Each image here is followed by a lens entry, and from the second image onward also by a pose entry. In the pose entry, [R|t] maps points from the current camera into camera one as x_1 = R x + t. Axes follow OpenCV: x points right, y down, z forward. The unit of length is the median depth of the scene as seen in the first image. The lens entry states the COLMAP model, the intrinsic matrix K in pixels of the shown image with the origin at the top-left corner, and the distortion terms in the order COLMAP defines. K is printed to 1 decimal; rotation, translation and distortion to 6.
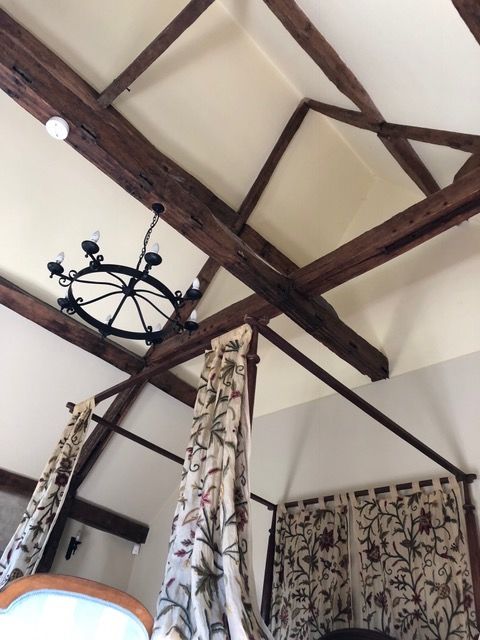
lens RADIAL K [[540.8, 0, 239.8], [0, 540.8, 323.9], [0, 0, 1]] dist [-0.000659, 0.038435]
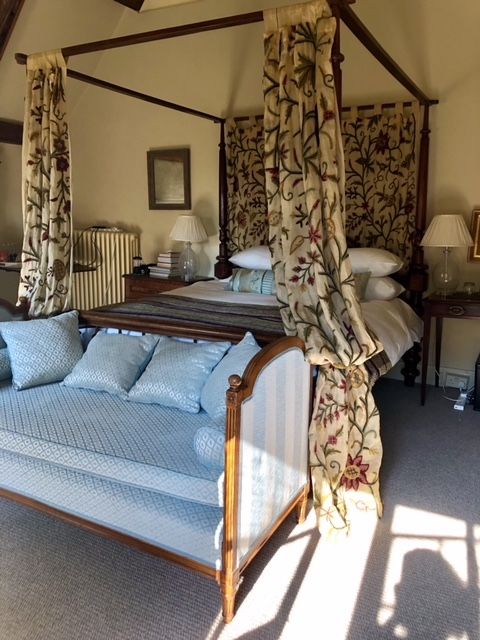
lens RADIAL K [[540.8, 0, 239.8], [0, 540.8, 323.9], [0, 0, 1]] dist [-0.000659, 0.038435]
pose [[0.943847, -0.202135, 0.261330, -0.296904], [-0.067814, 0.655622, 0.752038, -0.205668], [-0.323347, -0.727531, 0.605099, 0.146726]]
